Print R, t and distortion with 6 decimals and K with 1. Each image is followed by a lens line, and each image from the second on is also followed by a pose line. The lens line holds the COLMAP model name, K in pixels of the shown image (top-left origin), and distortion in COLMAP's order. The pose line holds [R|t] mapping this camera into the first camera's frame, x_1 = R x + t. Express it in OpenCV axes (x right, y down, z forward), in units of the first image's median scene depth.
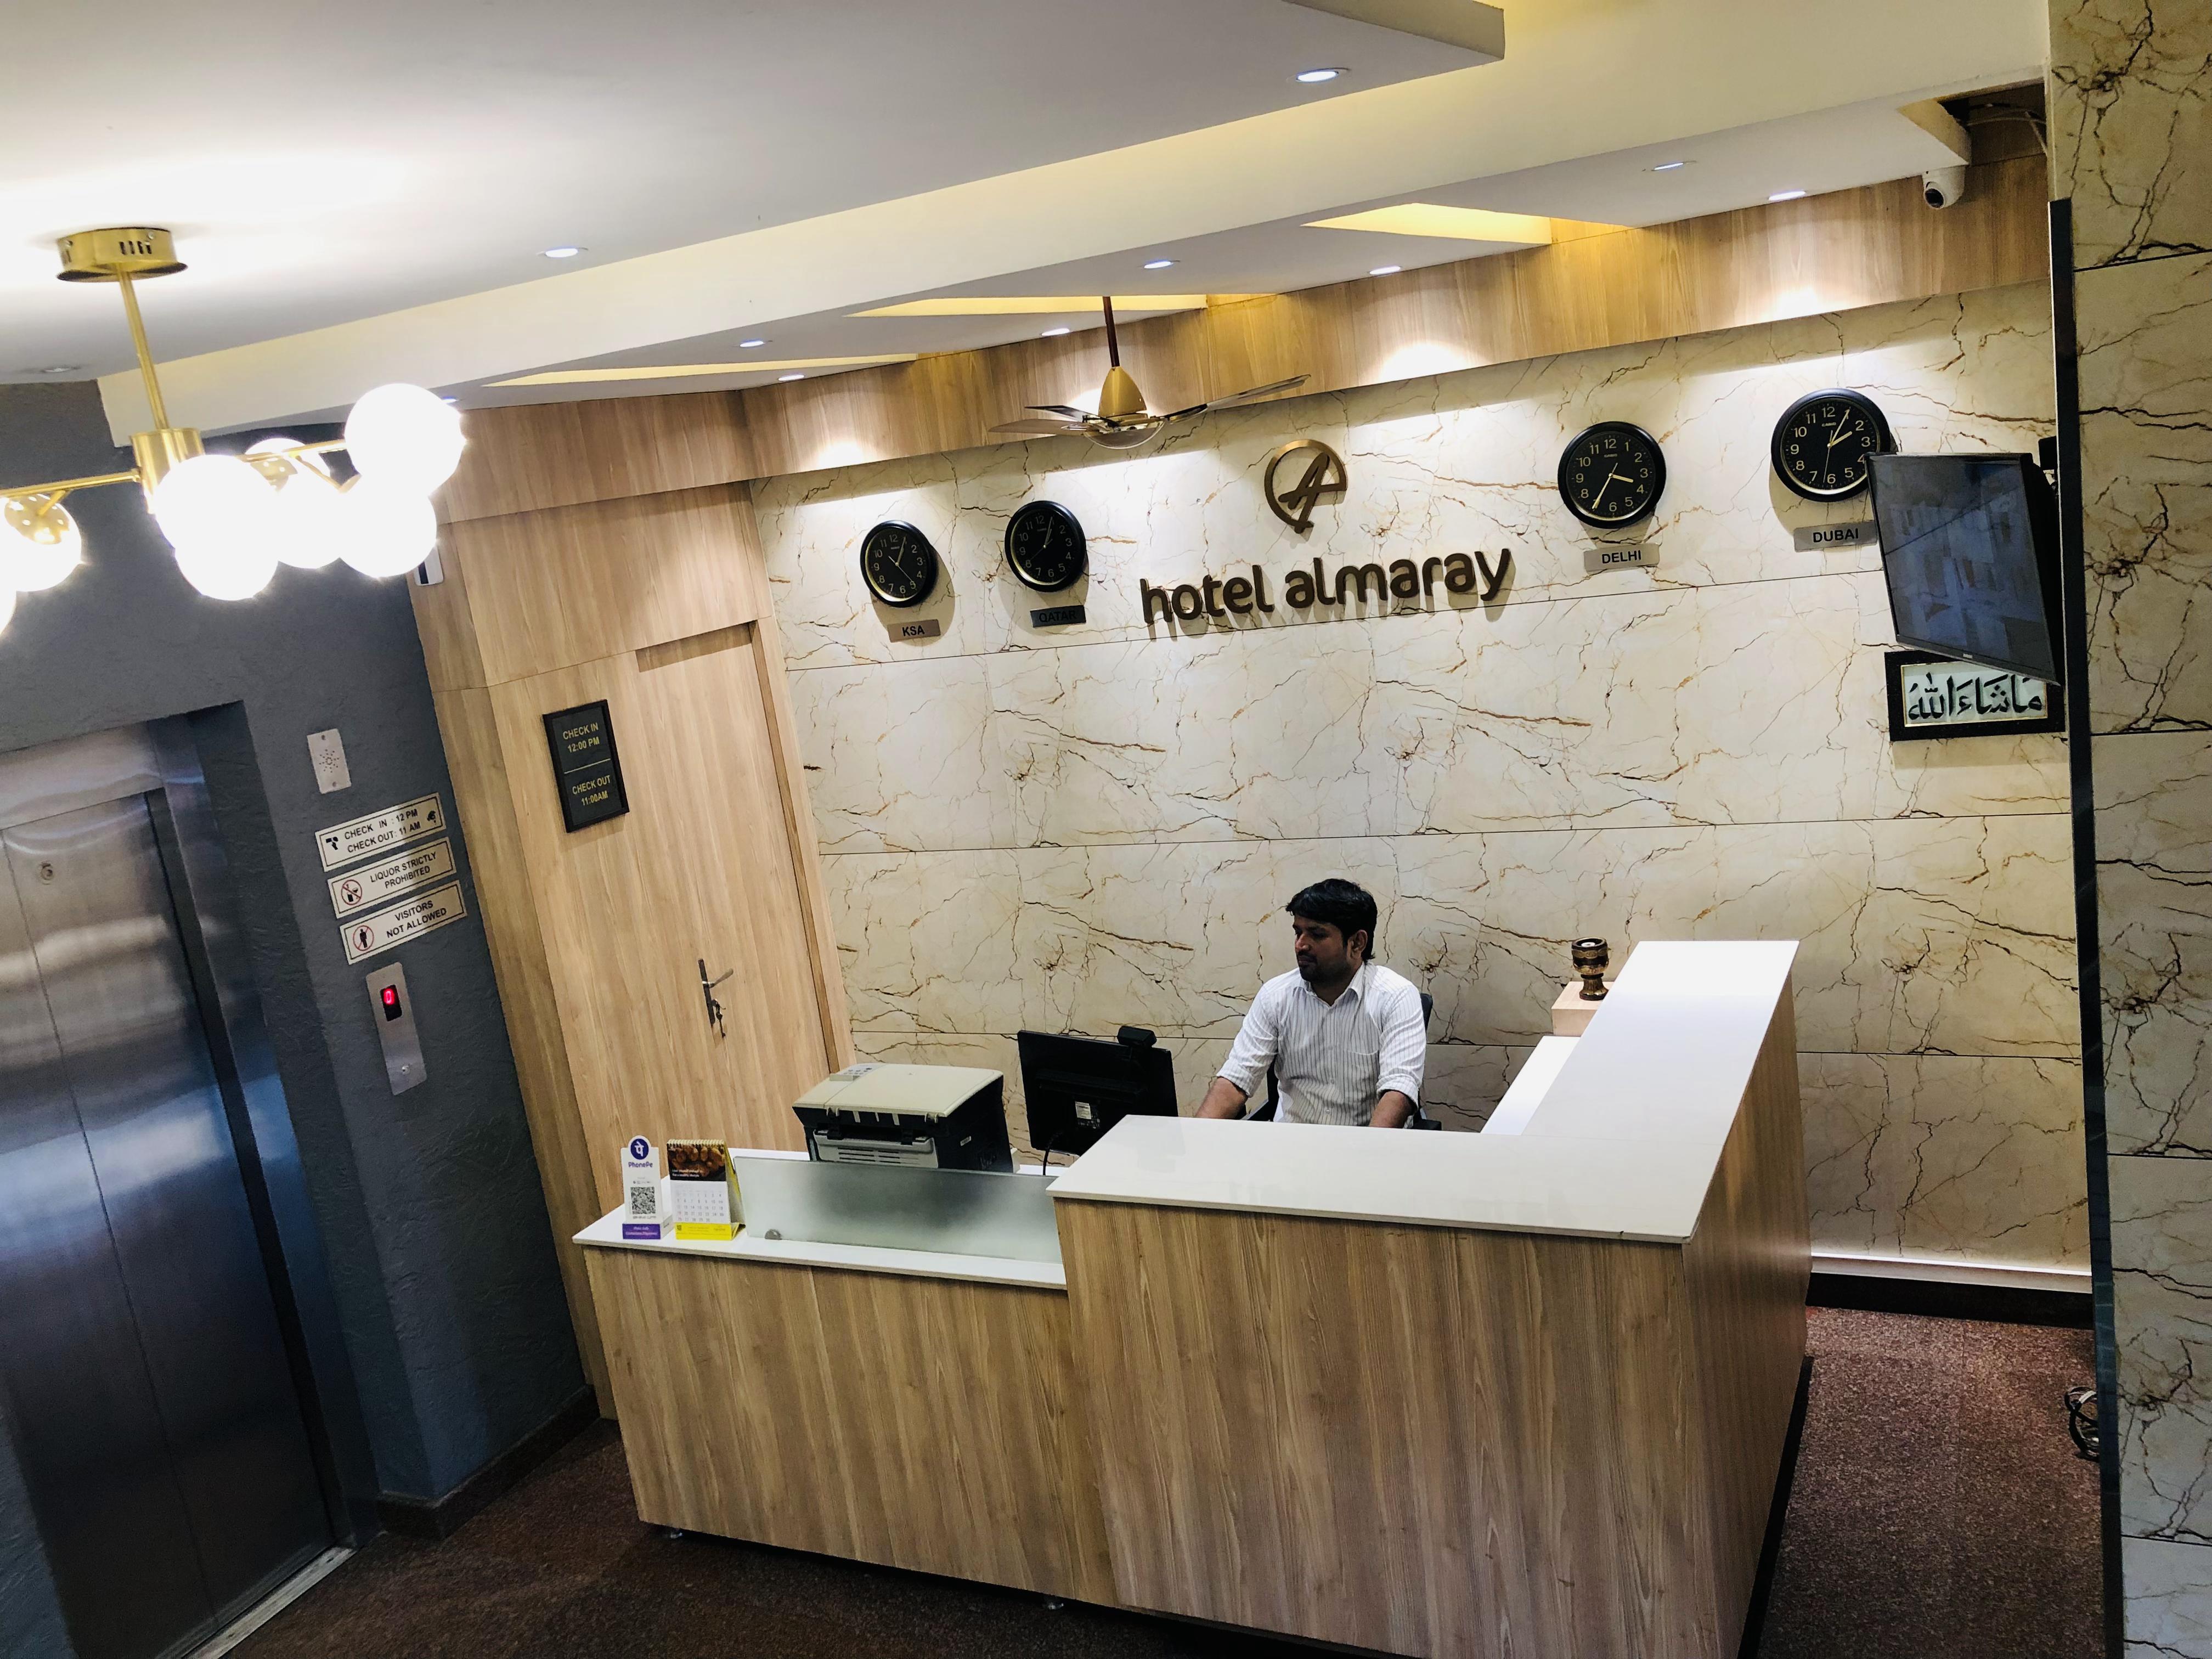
lens RADIAL K [[1875.8, 0, 1112.0], [0, 1875.8, 867.1], [0, 0, 1]] dist [-0.000129, 0.005363]
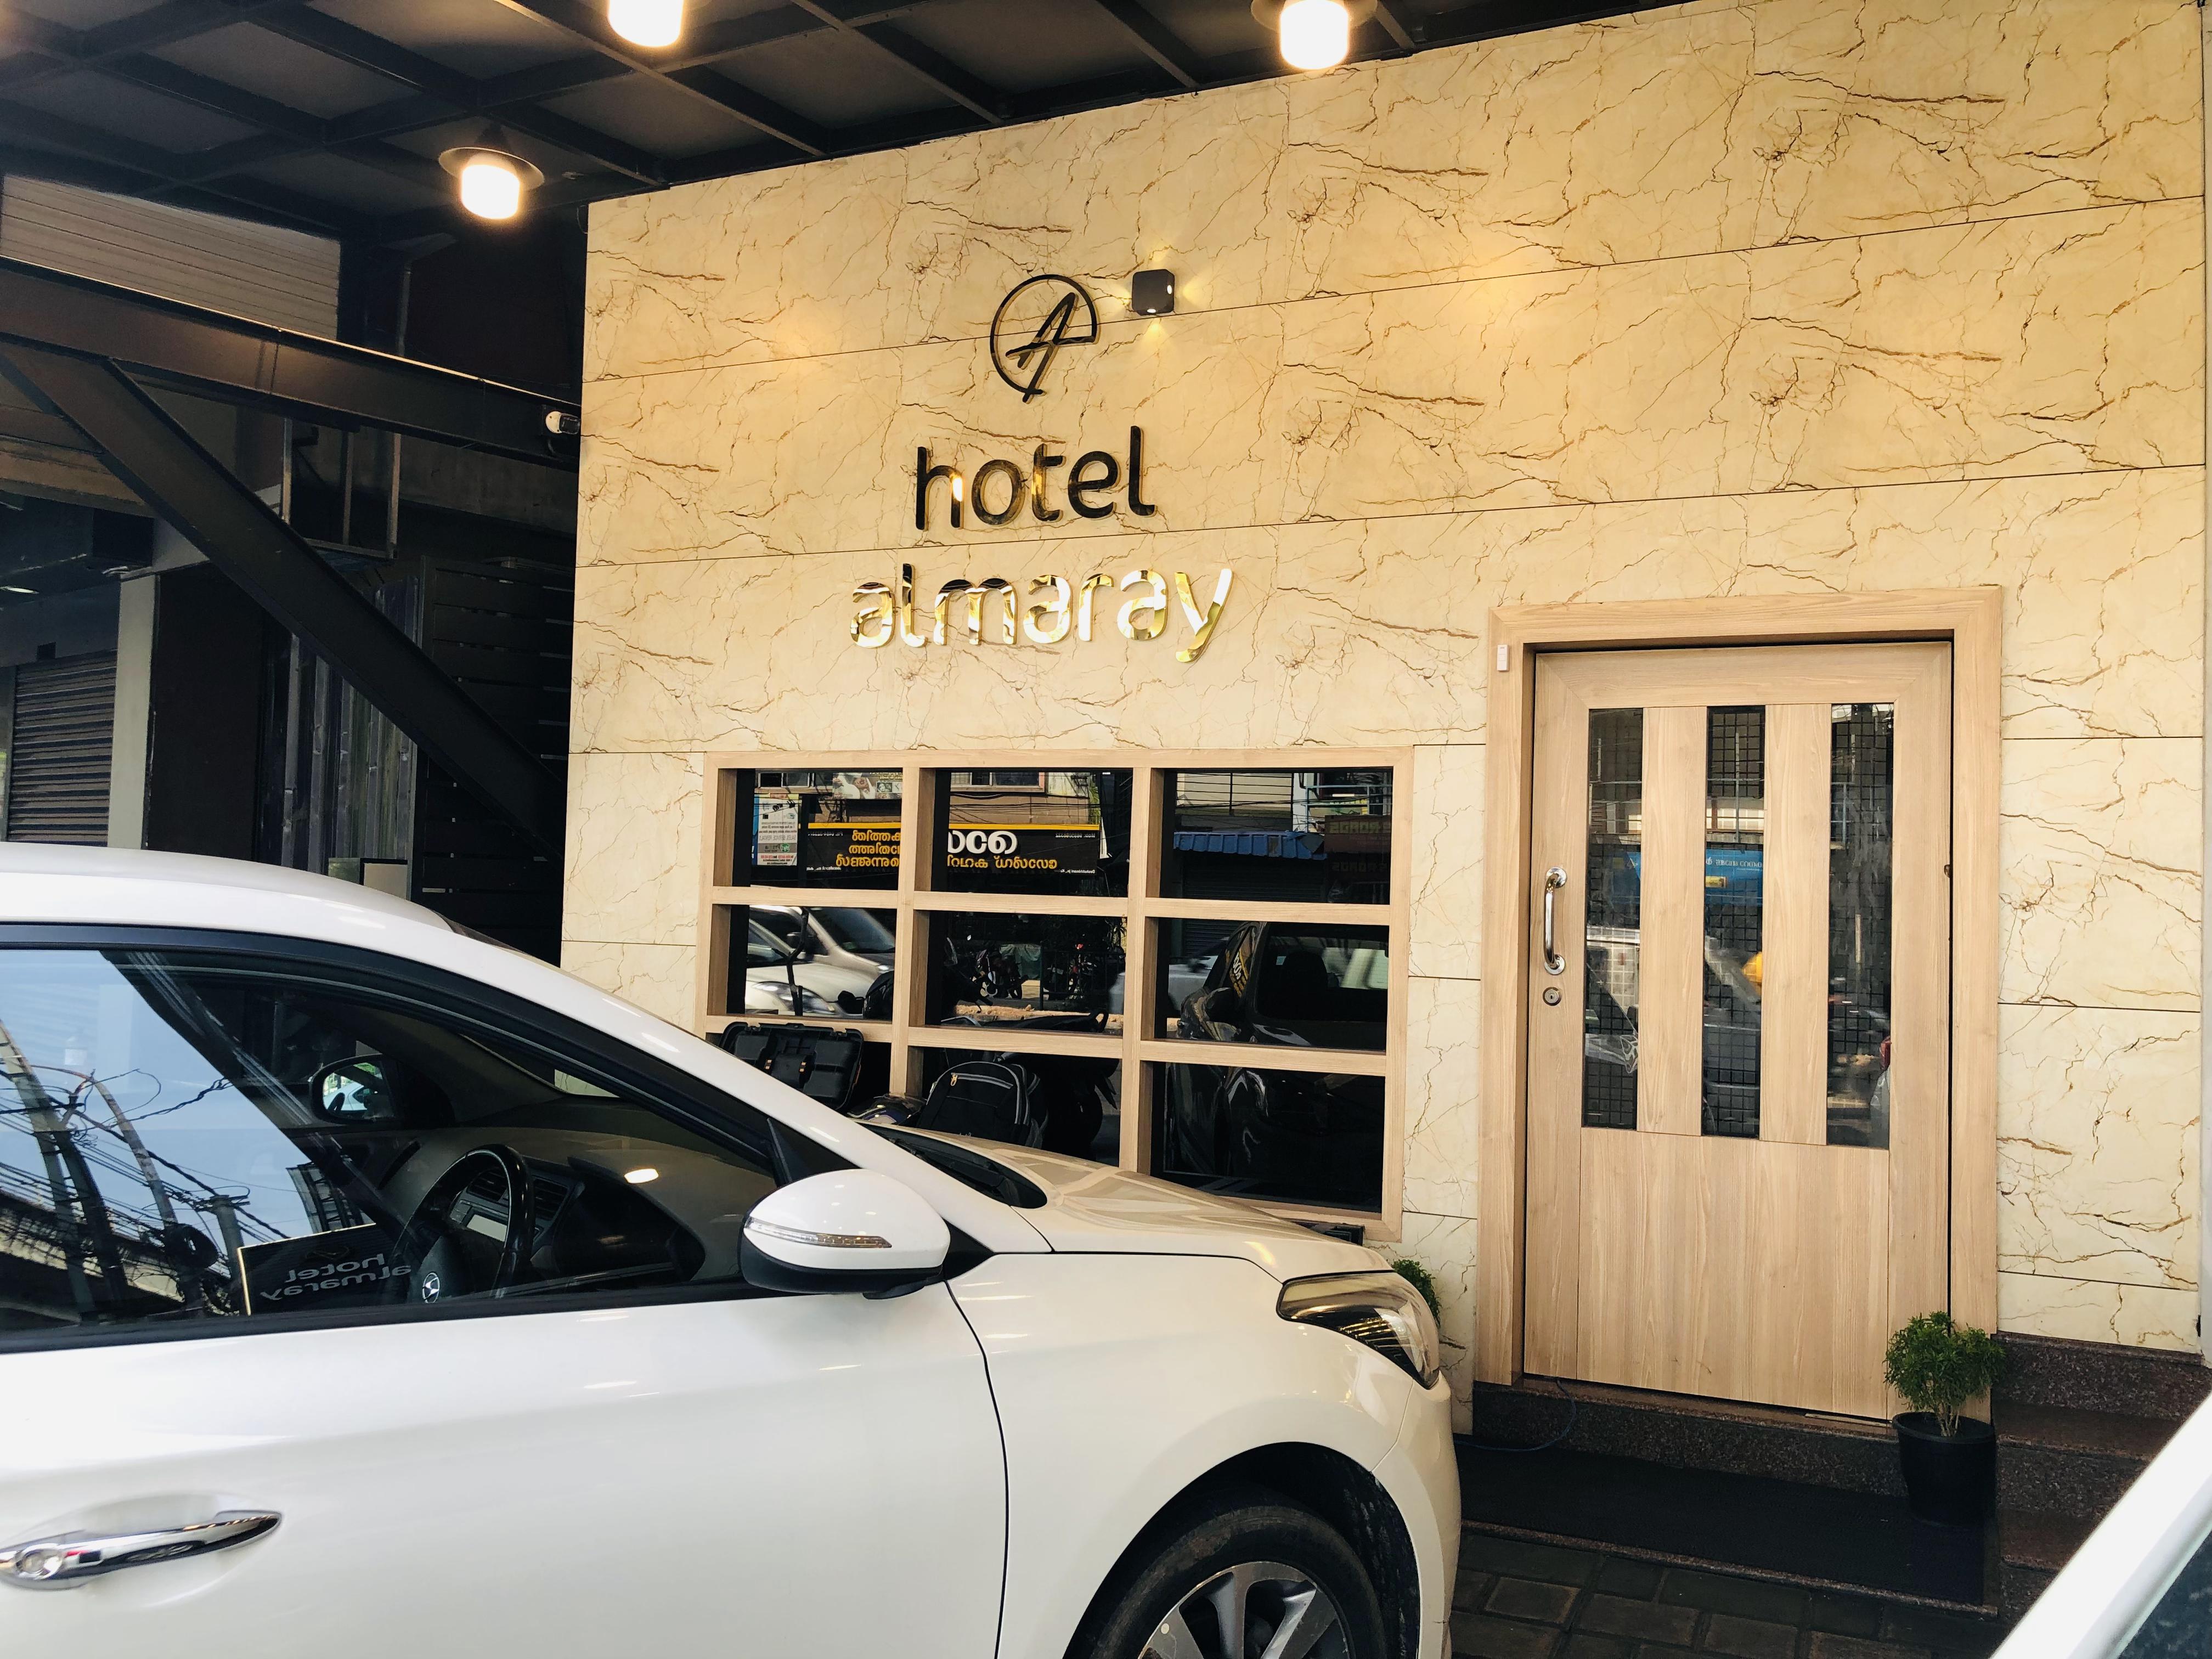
lens RADIAL K [[1875.8, 0, 1112.0], [0, 1875.8, 867.1], [0, 0, 1]] dist [-0.000129, 0.005363]
pose [[0.983955, 0.175649, 0.031289, 0.073448], [-0.161014, 0.949771, -0.268345, 0.492734], [-0.076852, 0.259002, 0.962815, 0.108954]]
